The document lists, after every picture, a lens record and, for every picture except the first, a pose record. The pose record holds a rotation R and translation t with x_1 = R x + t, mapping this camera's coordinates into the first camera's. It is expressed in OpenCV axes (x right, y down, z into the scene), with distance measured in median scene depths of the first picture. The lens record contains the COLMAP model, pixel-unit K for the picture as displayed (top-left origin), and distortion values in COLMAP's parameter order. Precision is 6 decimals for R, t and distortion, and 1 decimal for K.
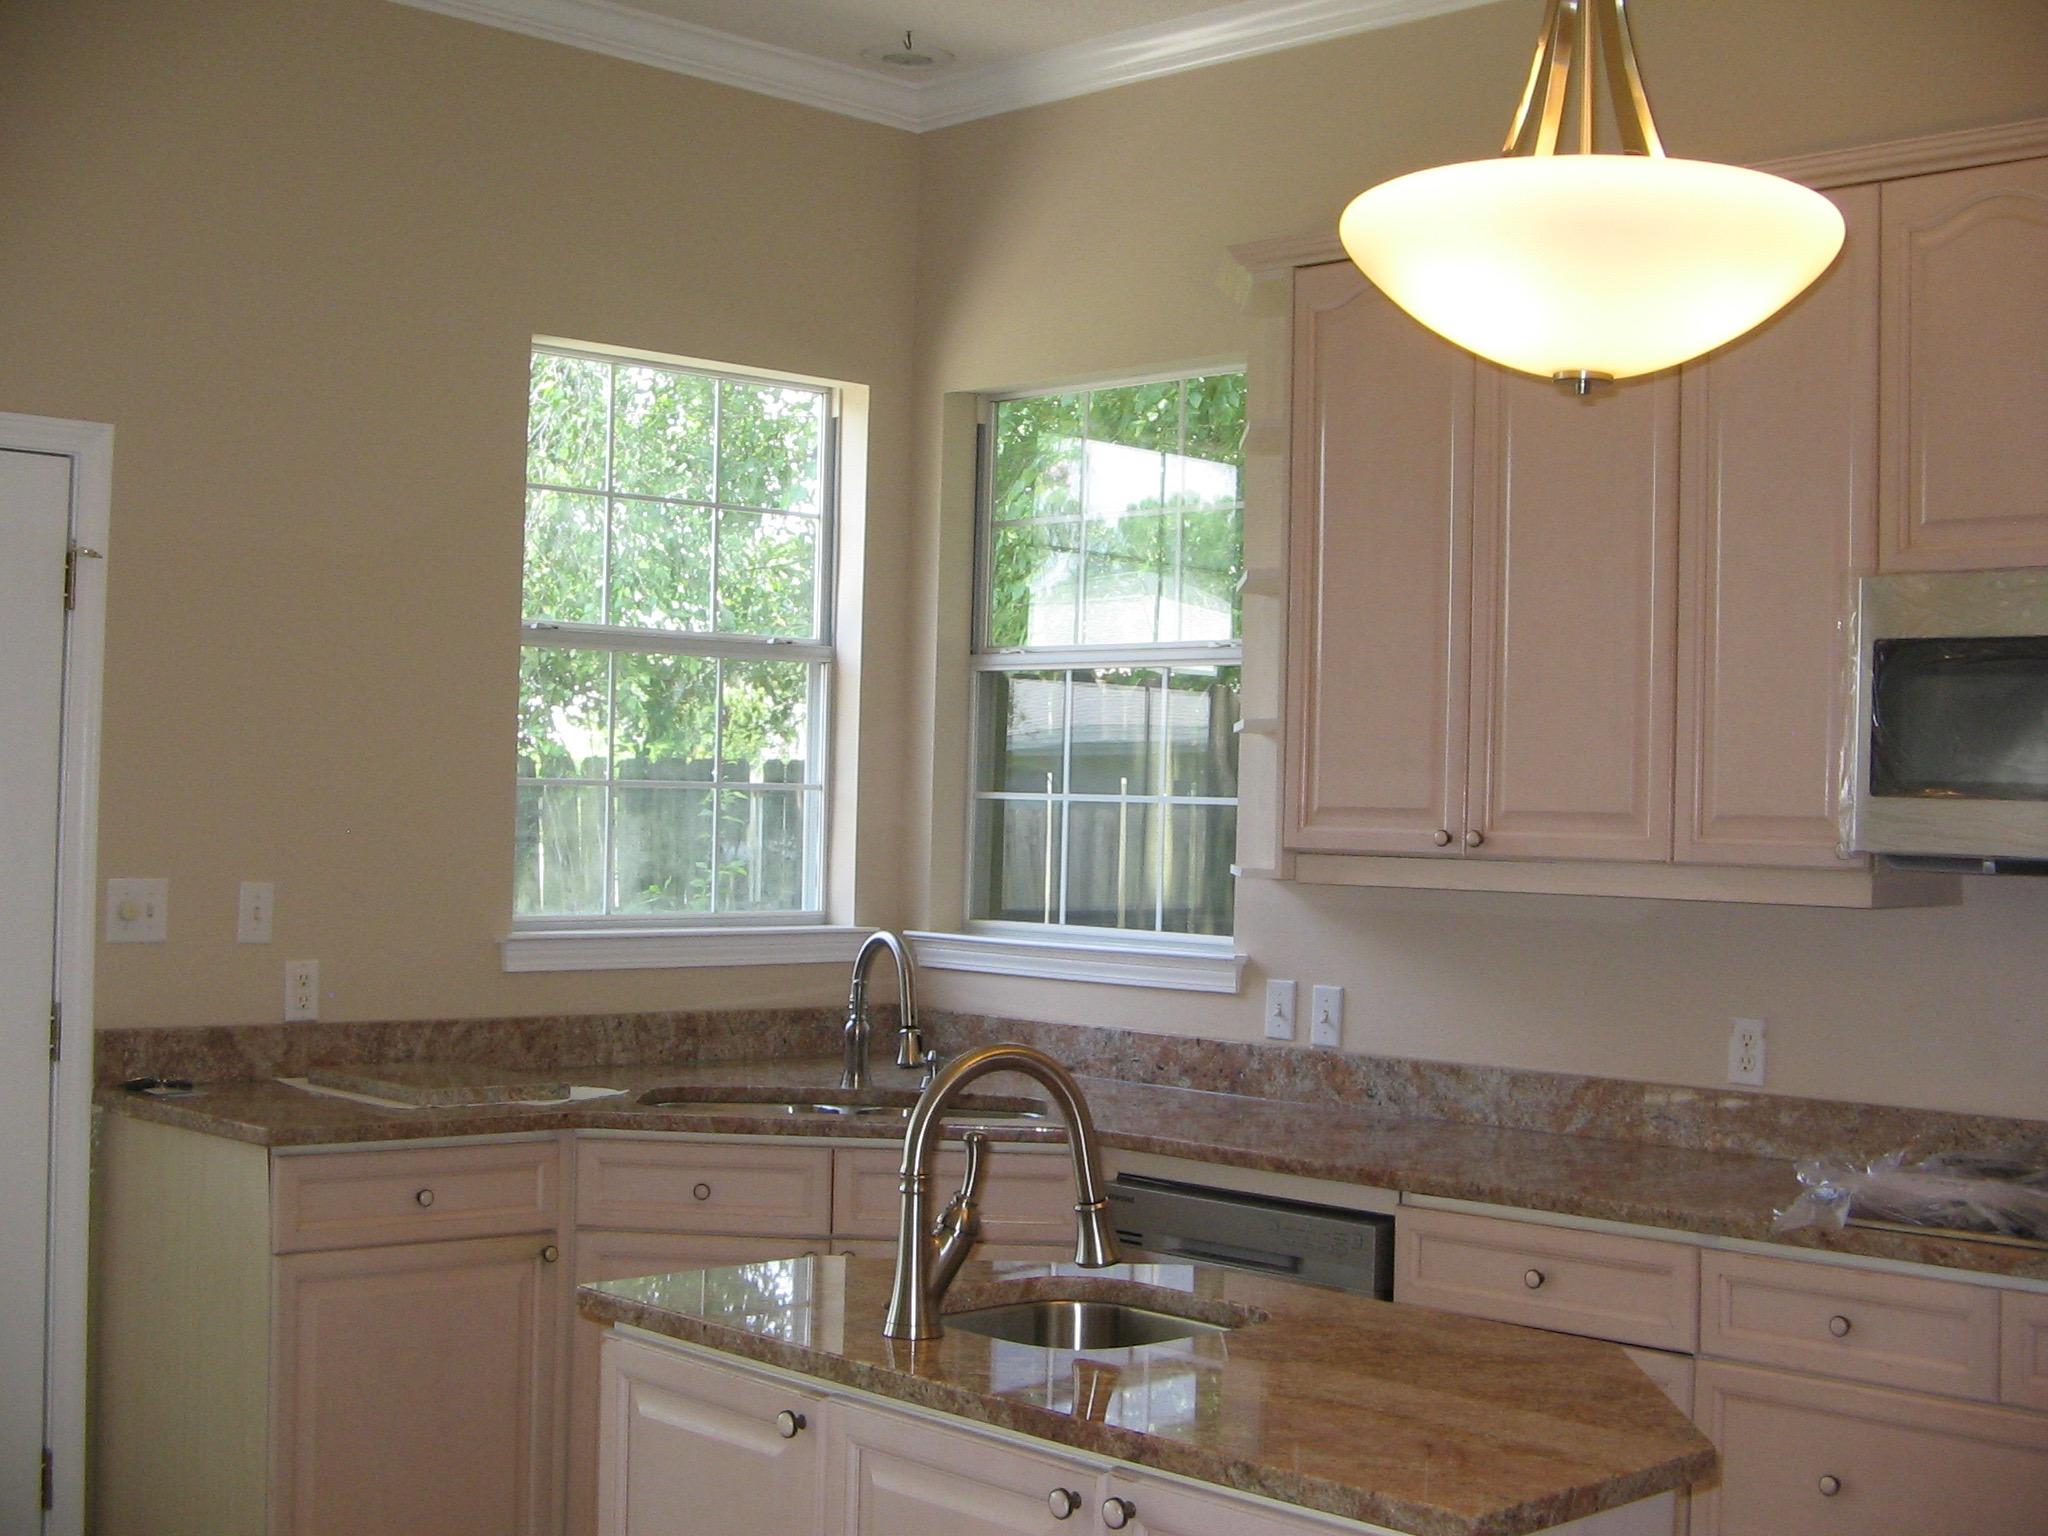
lens RADIAL K [[2694.3, 0, 1024.0], [0, 2694.3, 768.0], [0, 0, 1]] dist [-0.299529, 0.665742]
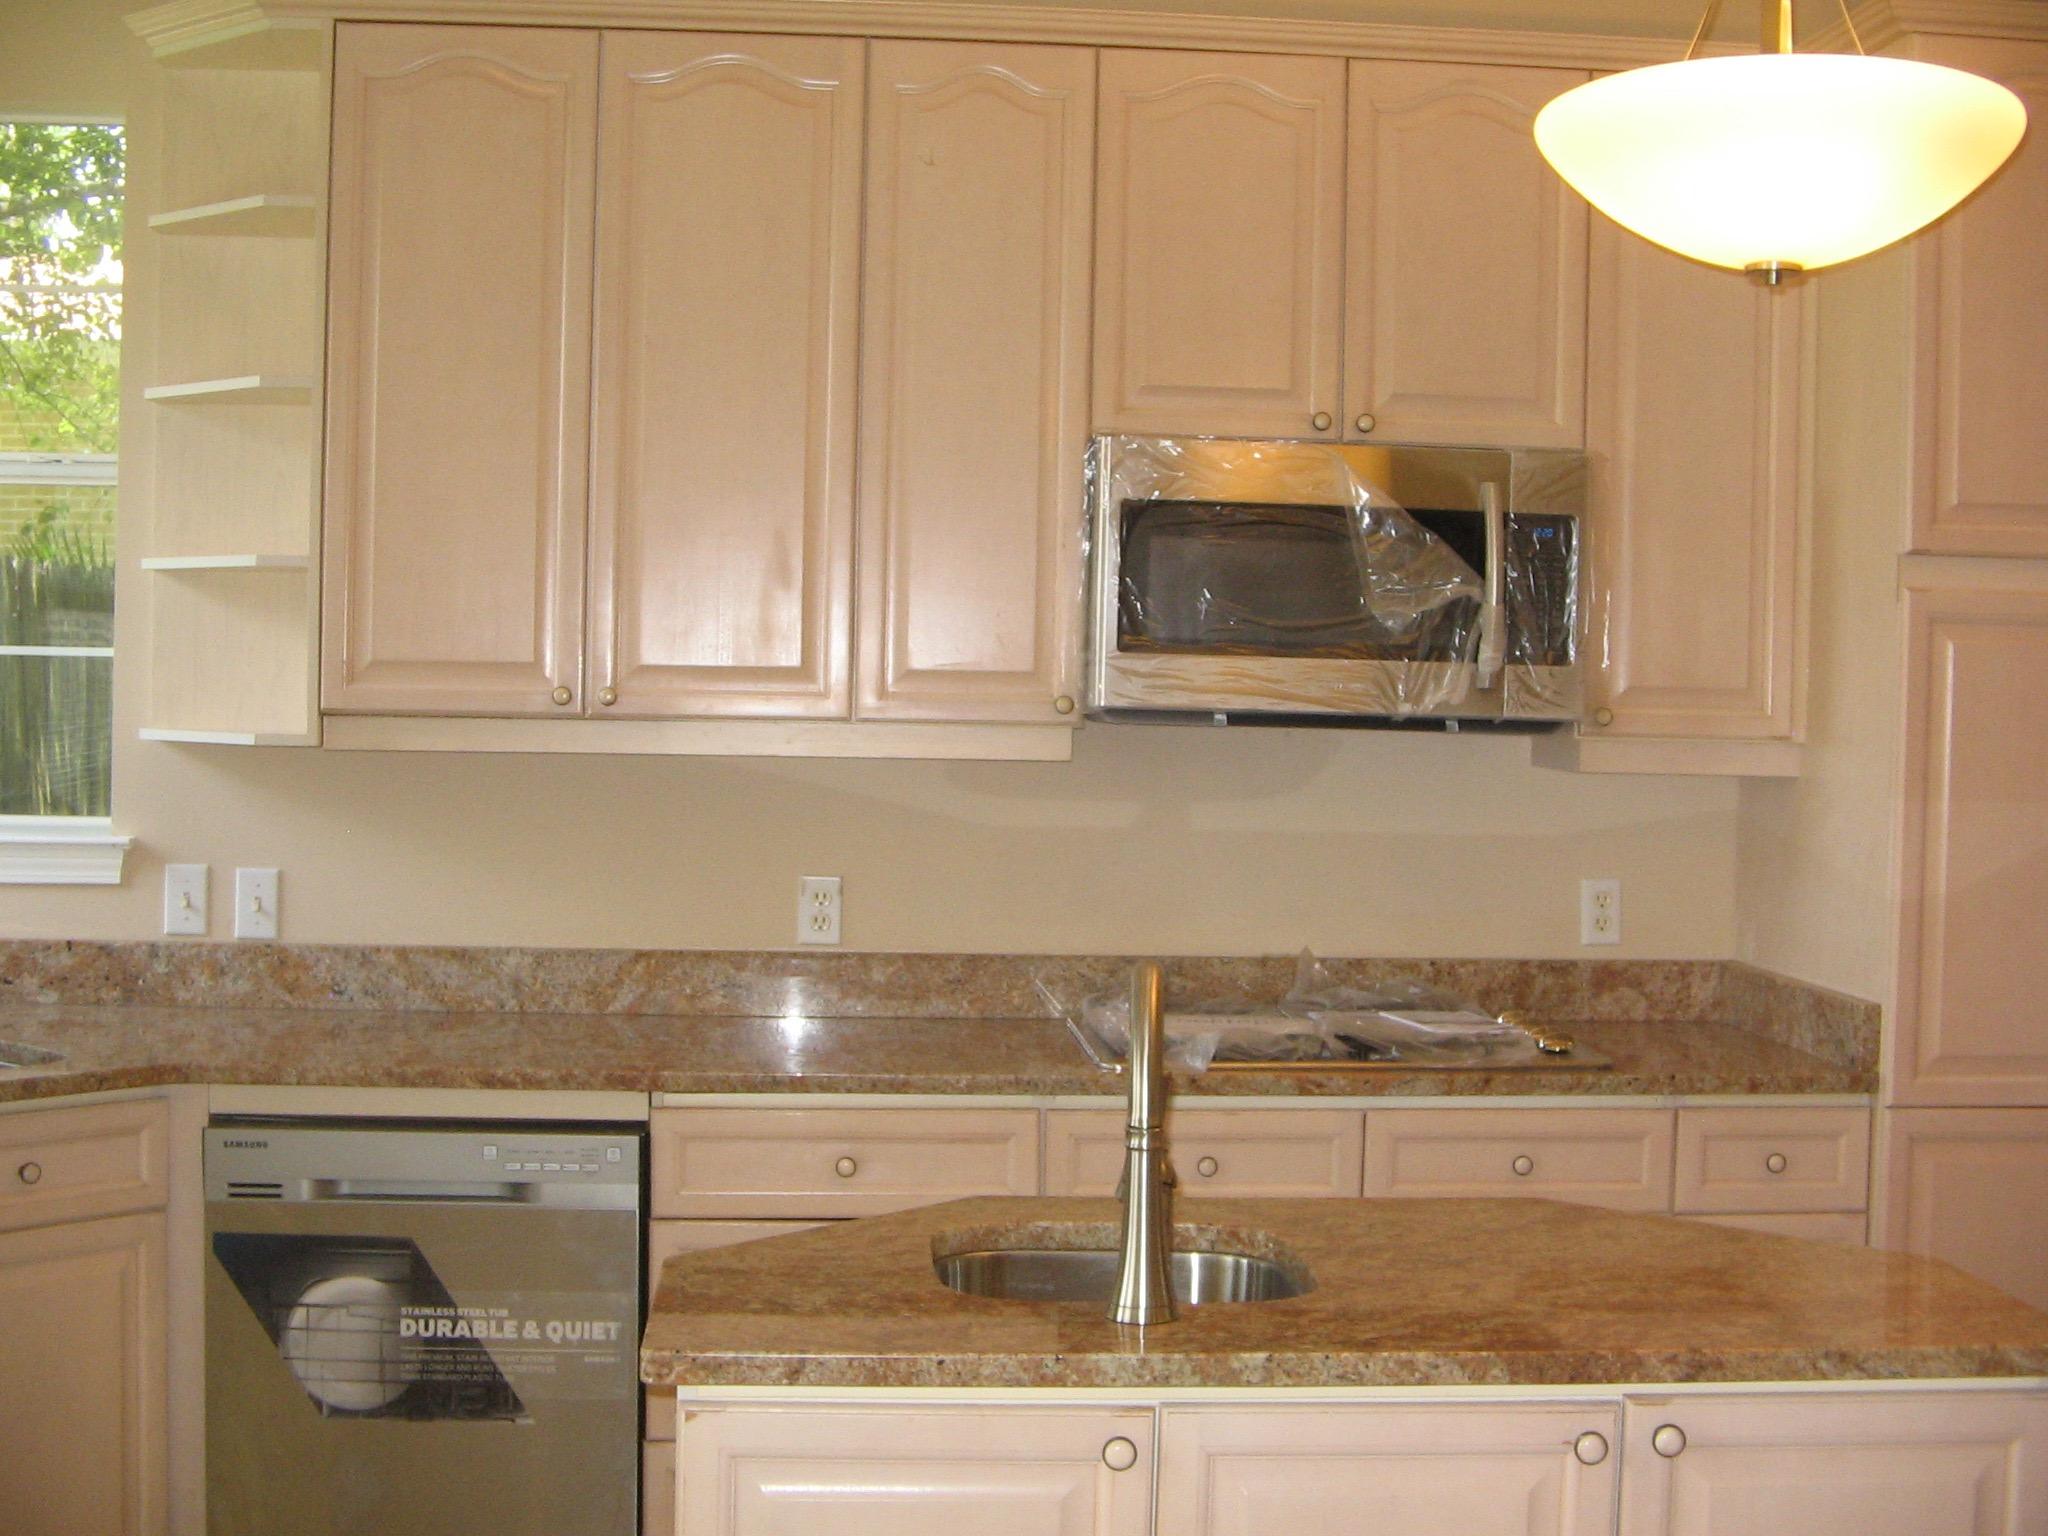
lens RADIAL K [[2703.1, 0, 1024.0], [0, 2703.1, 768.0], [0, 0, 1]] dist [-0.106369, -0.011720]
pose [[0.638463, -0.037946, 0.768716, -0.425203], [-0.013735, 0.998063, 0.060674, -0.006234], [-0.769530, -0.049297, 0.636705, 0.297487]]
